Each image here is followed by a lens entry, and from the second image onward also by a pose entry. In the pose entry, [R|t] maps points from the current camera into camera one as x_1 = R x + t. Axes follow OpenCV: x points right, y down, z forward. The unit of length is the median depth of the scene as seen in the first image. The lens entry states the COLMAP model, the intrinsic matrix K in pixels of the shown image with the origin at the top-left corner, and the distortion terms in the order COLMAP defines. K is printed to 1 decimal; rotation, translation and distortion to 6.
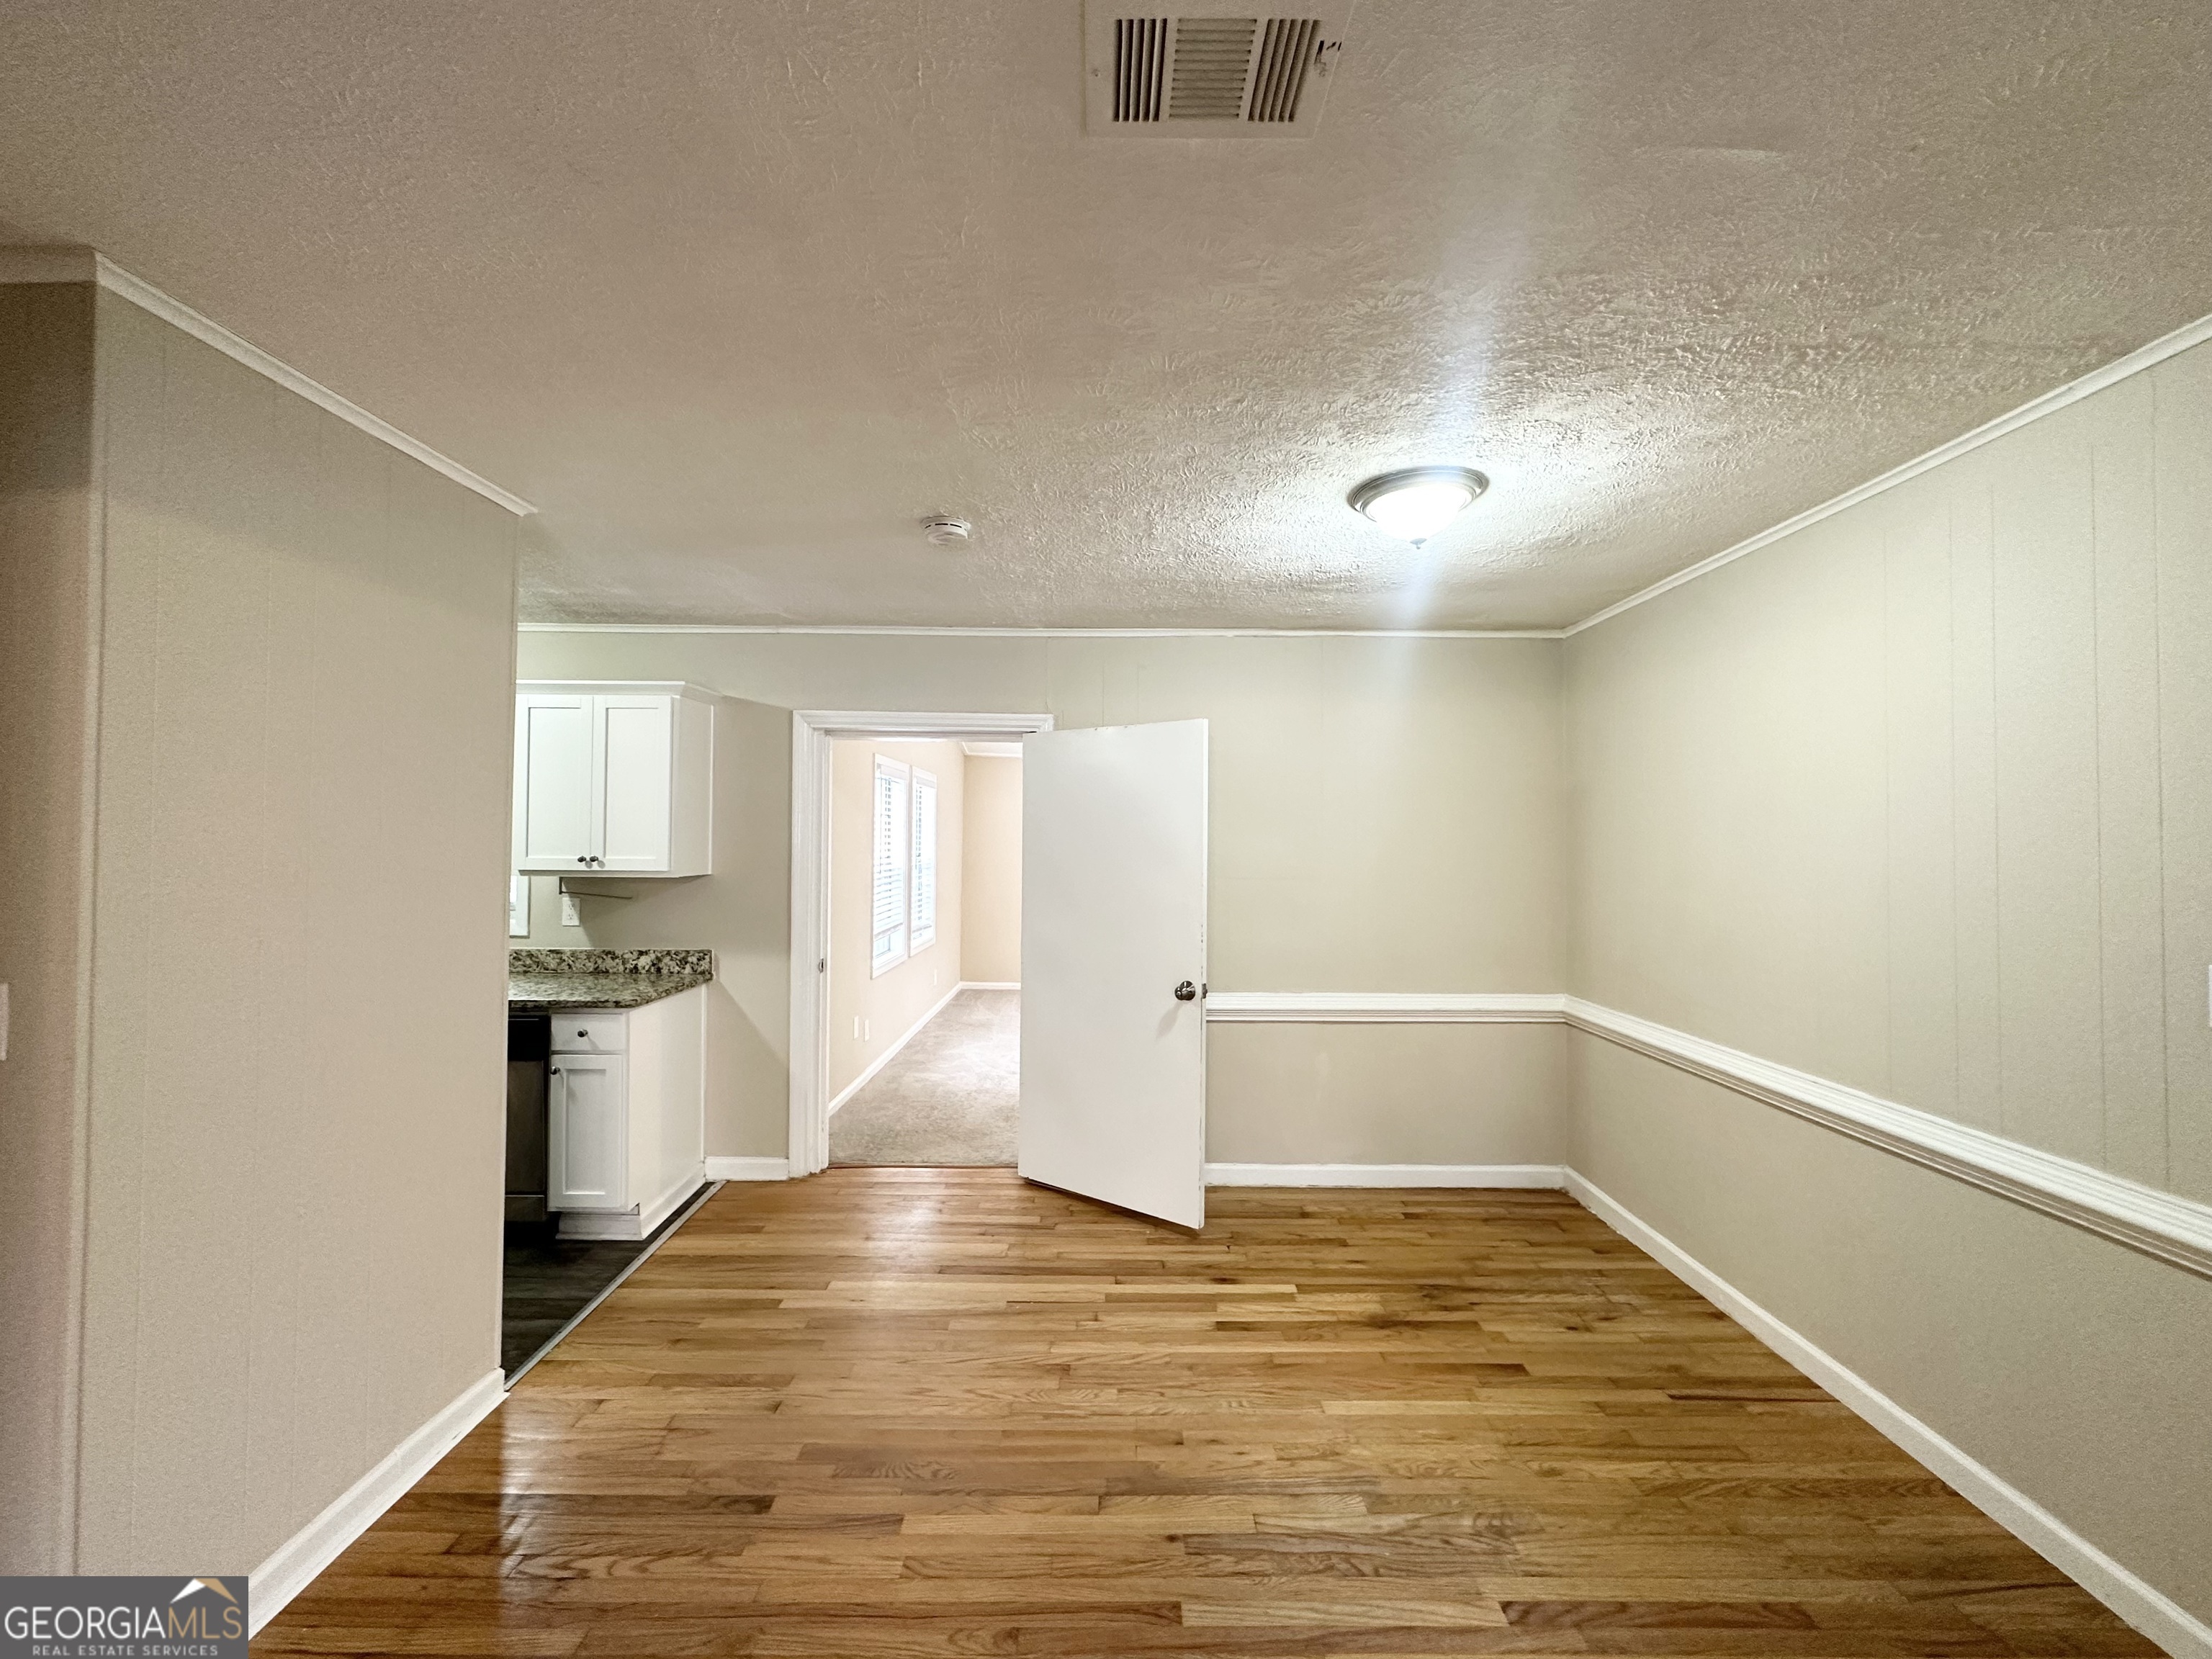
lens RADIAL K [[877.0, 0, 1110.1], [0, 877.0, 836.2], [0, 0, 1]] dist [-0.001551, 0.001134]
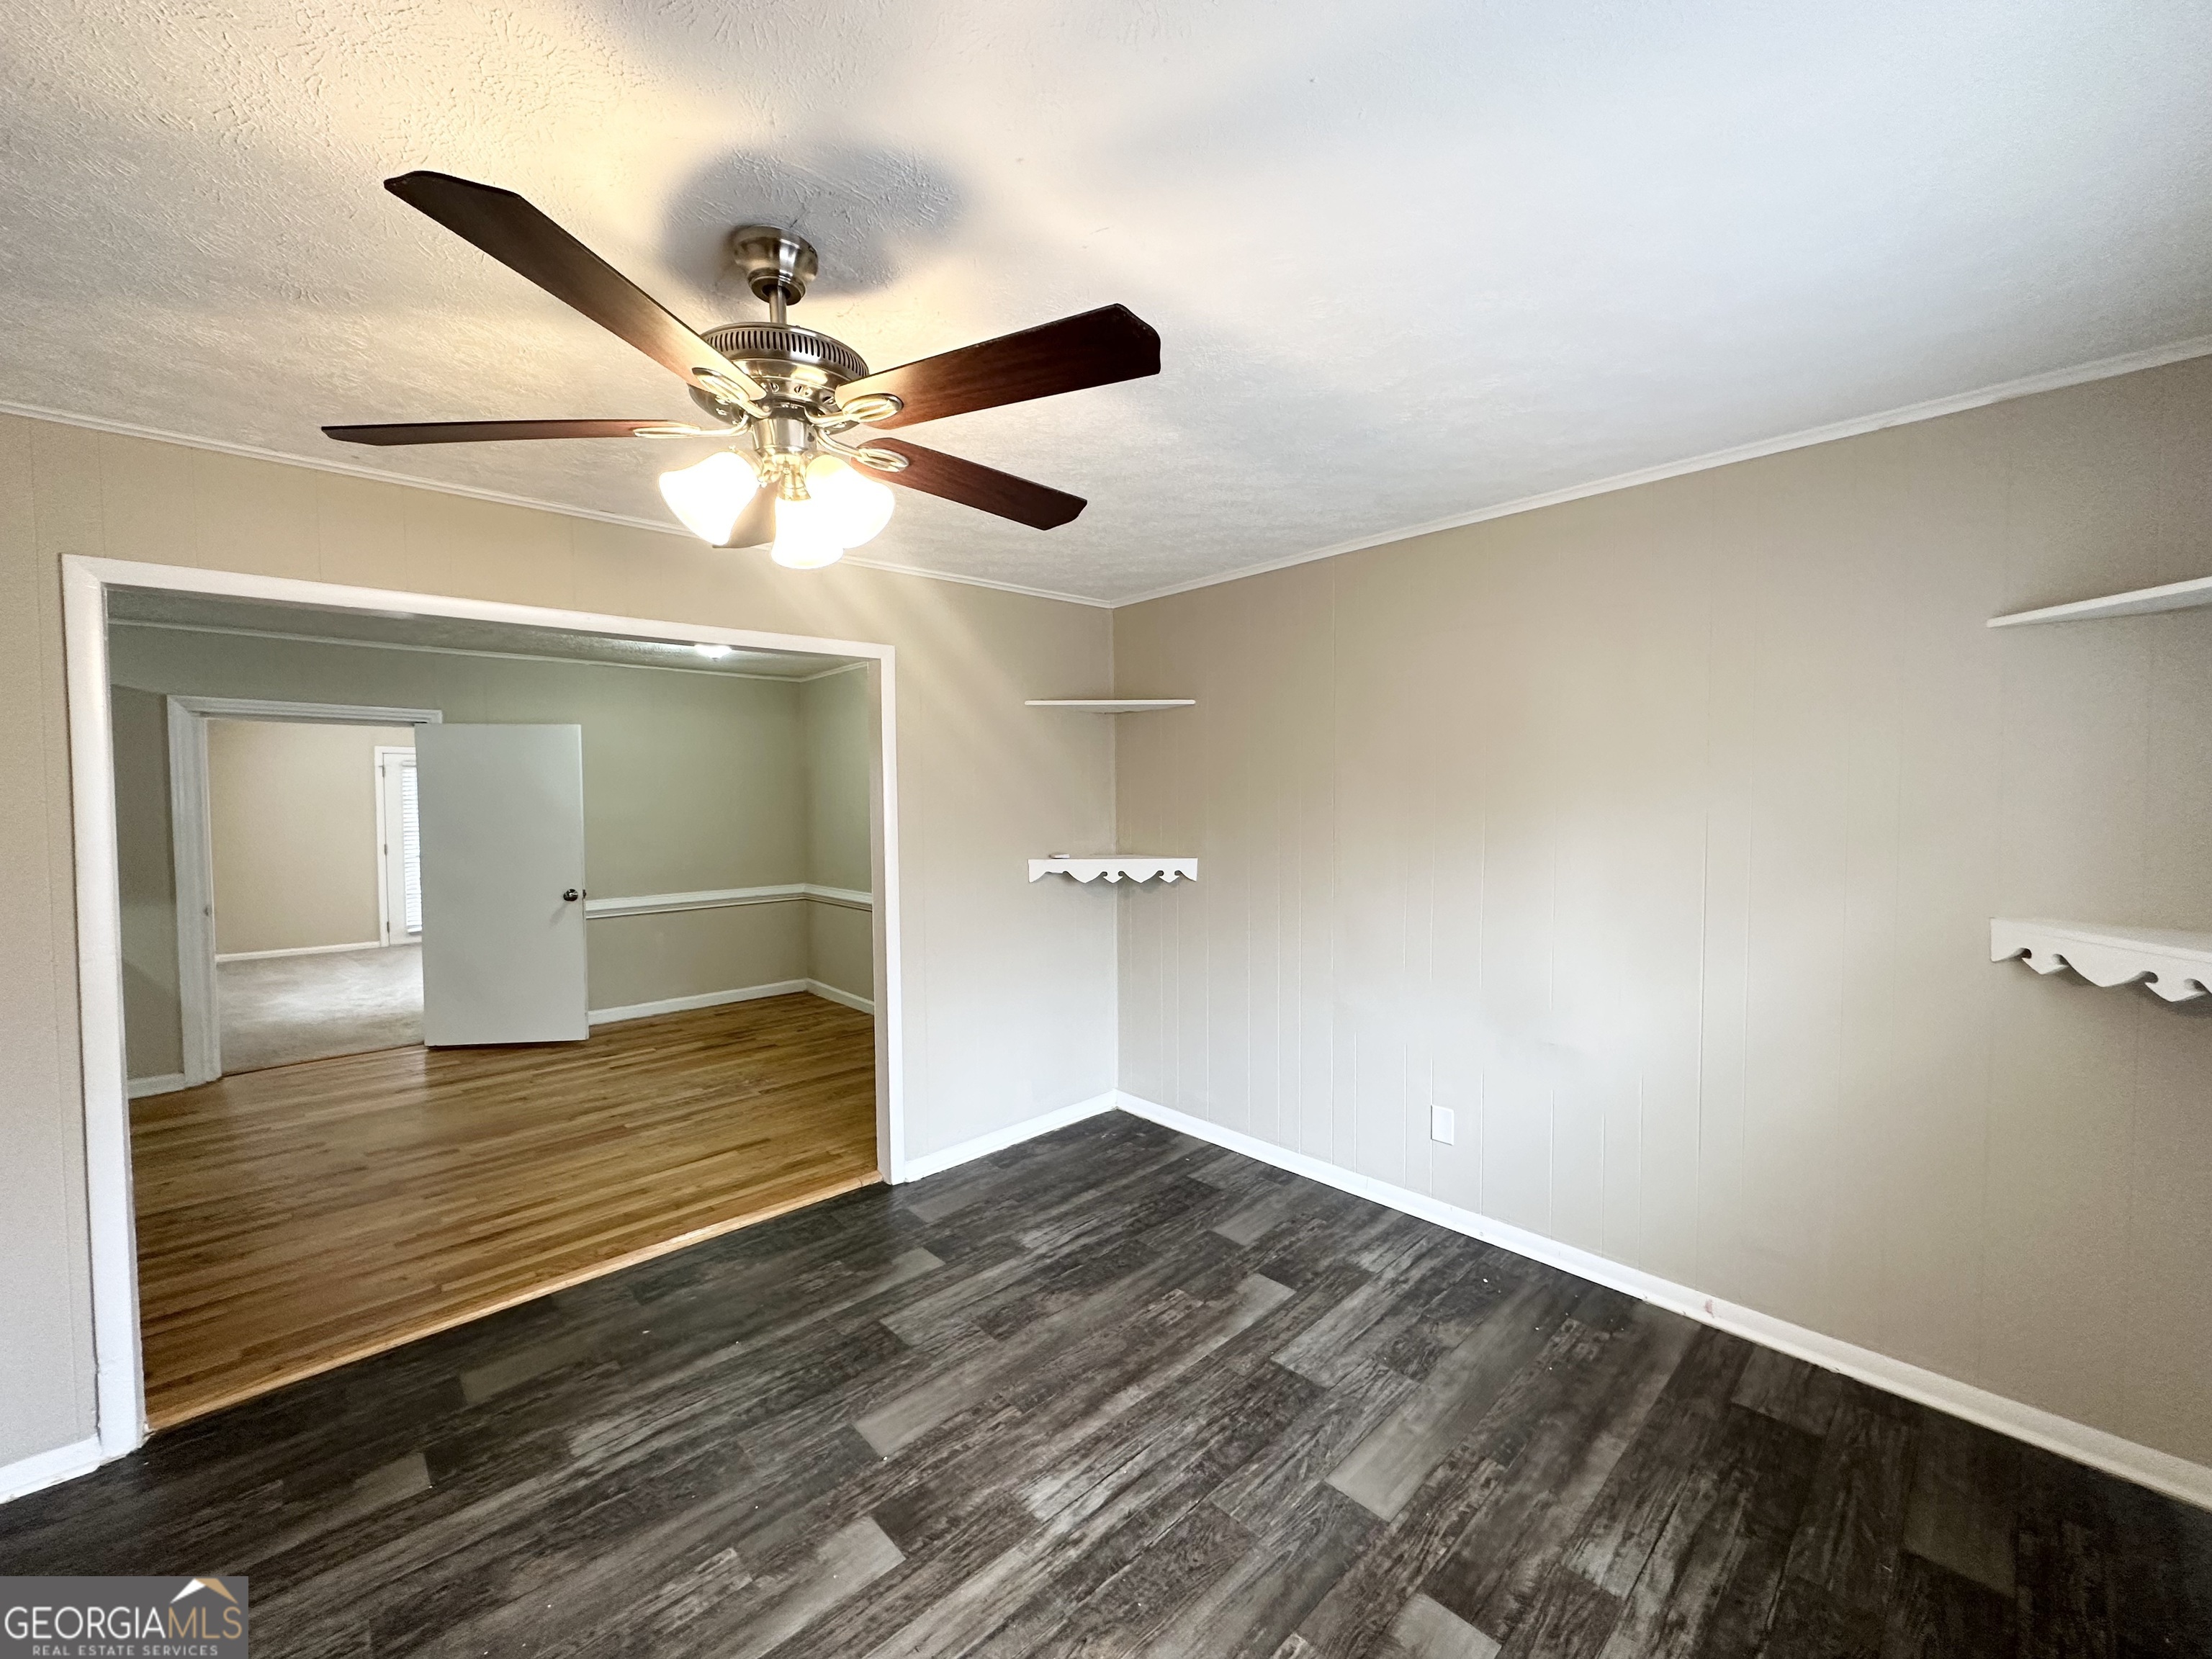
lens RADIAL K [[877.0, 0, 1100.4], [0, 877.0, 829.7], [0, 0, 1]] dist [-0.001551, 0.001134]
pose [[0.732239, -0.038086, 0.679982, -0.253157], [0.005547, 0.998736, 0.049966, -0.015331], [-0.681025, -0.032815, 0.731524, -0.719533]]
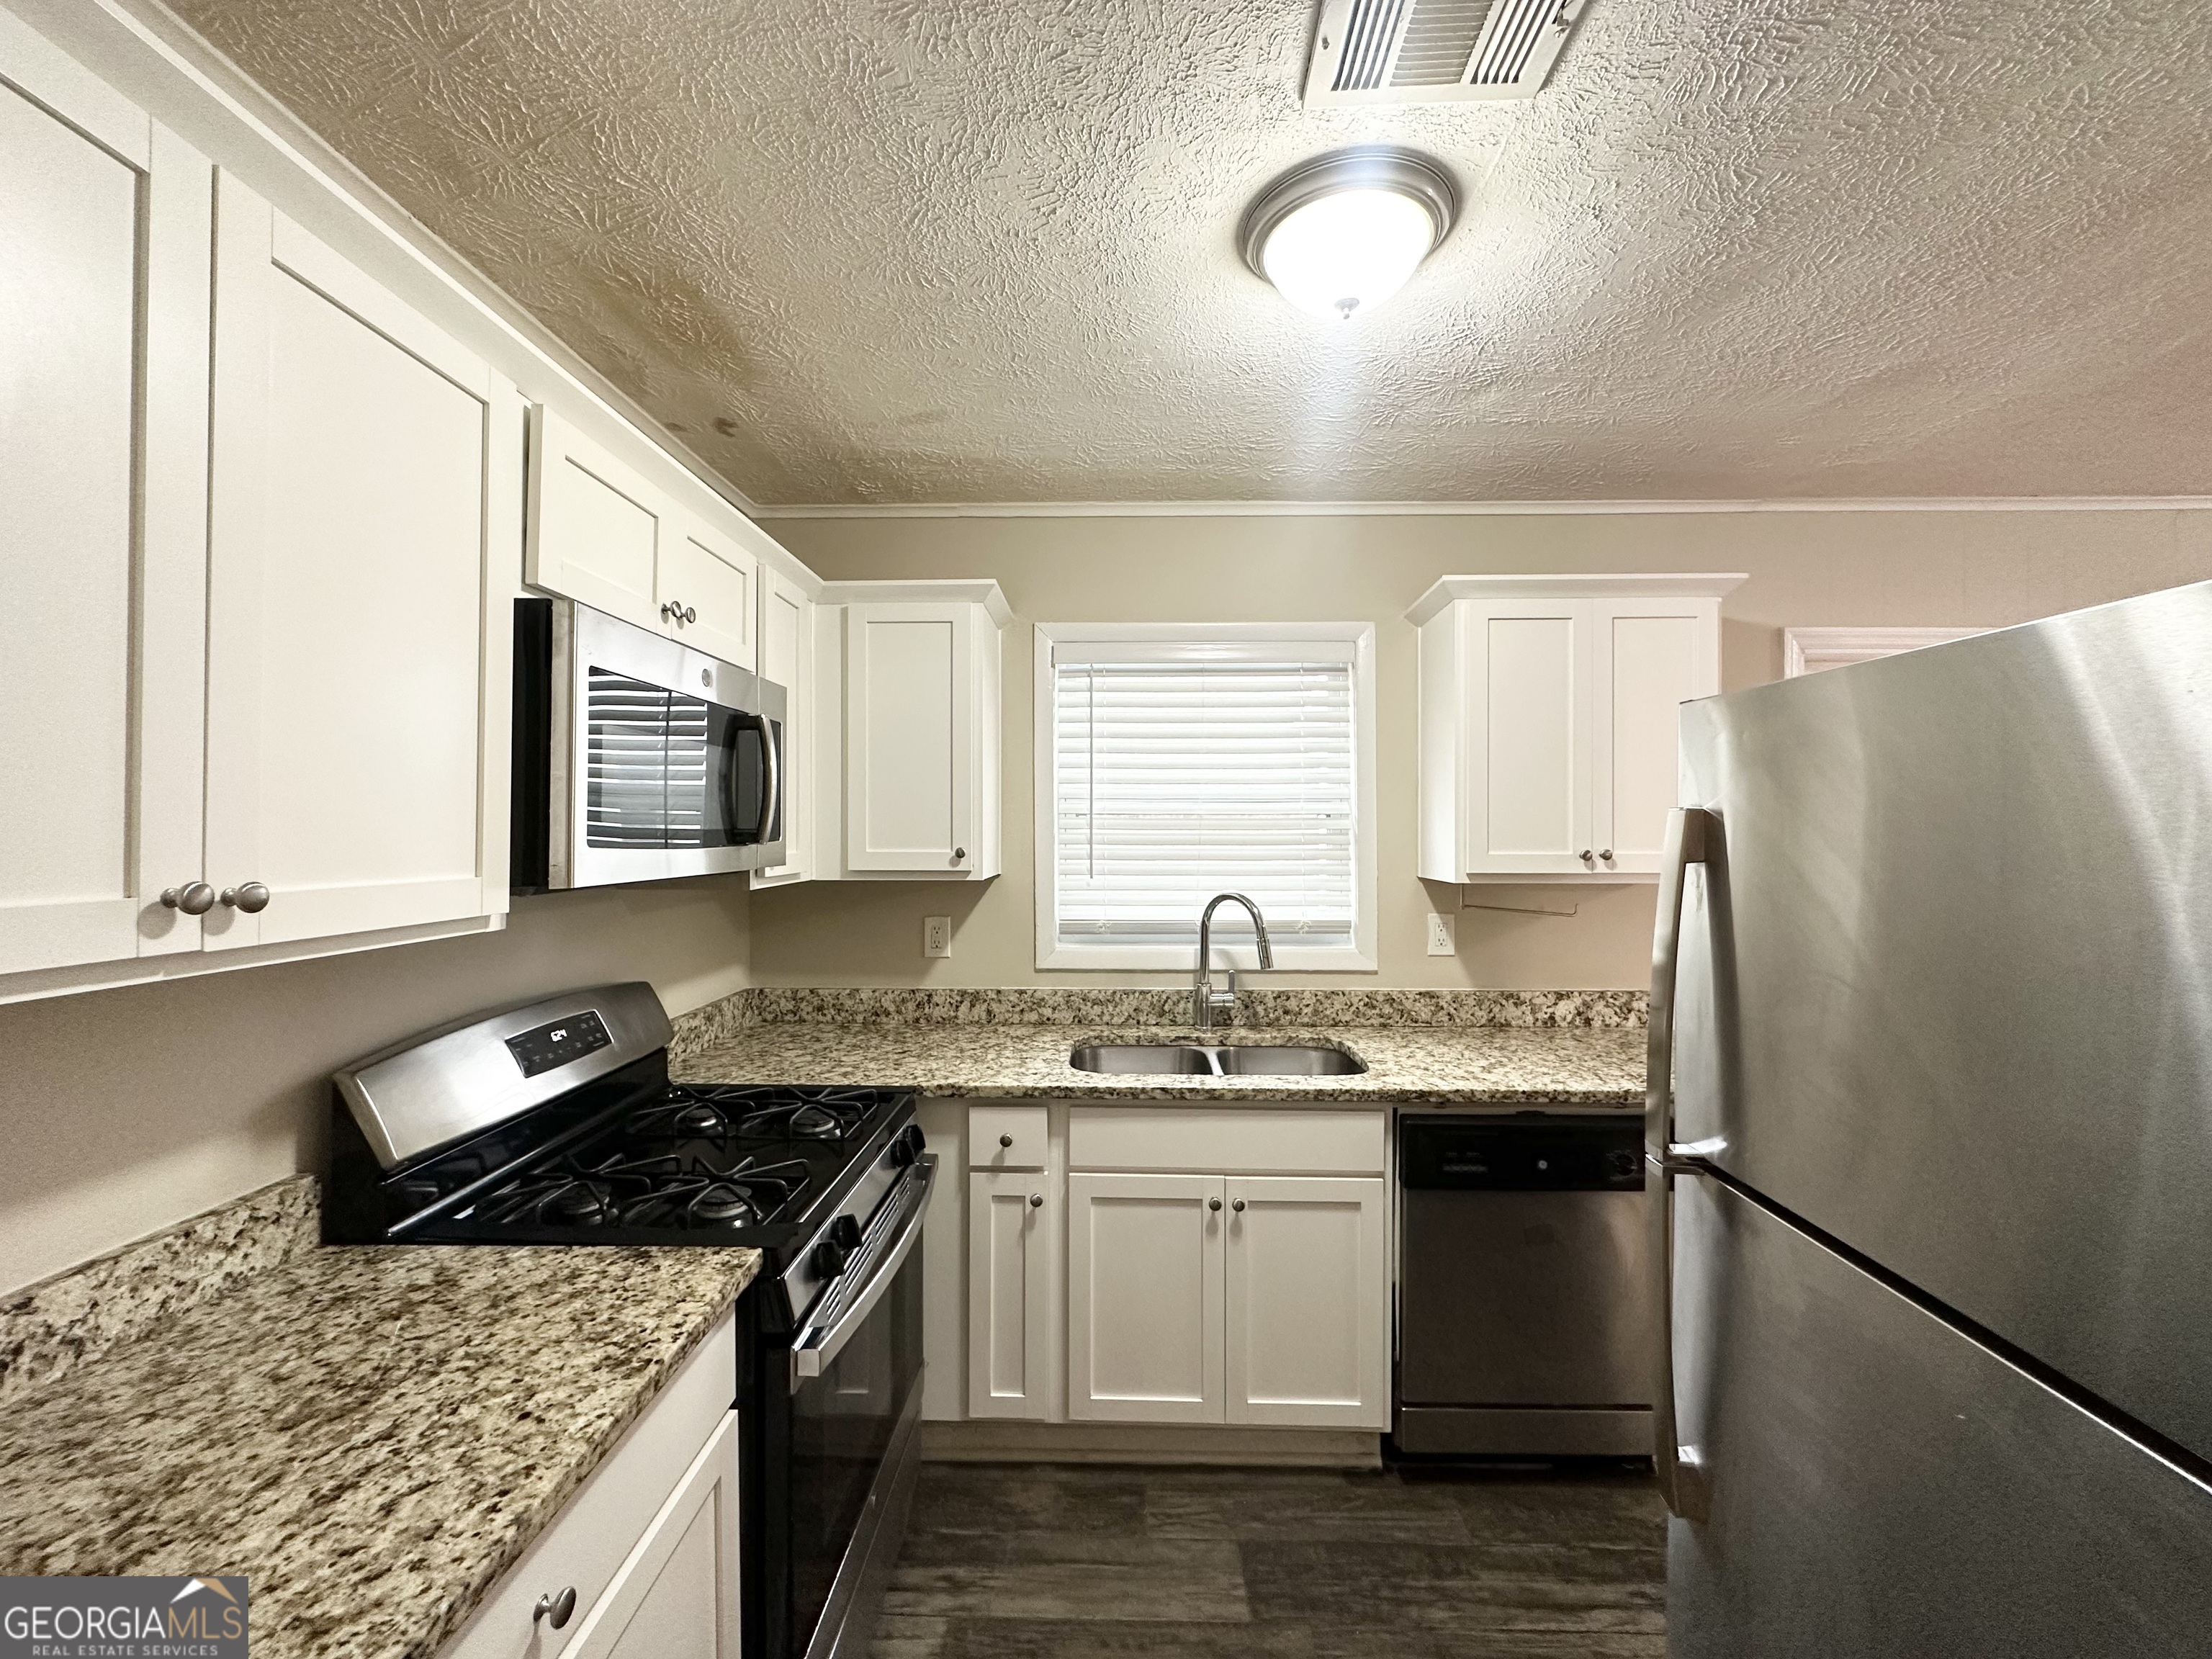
lens RADIAL K [[877.0, 0, 1111.3], [0, 877.0, 831.2], [0, 0, 1]] dist [-0.001551, 0.001134]
pose [[0.999345, -0.011294, -0.034380, -0.851909], [0.011352, 0.999934, 0.001496, 0.003076], [0.034361, -0.001886, 0.999408, 0.322879]]
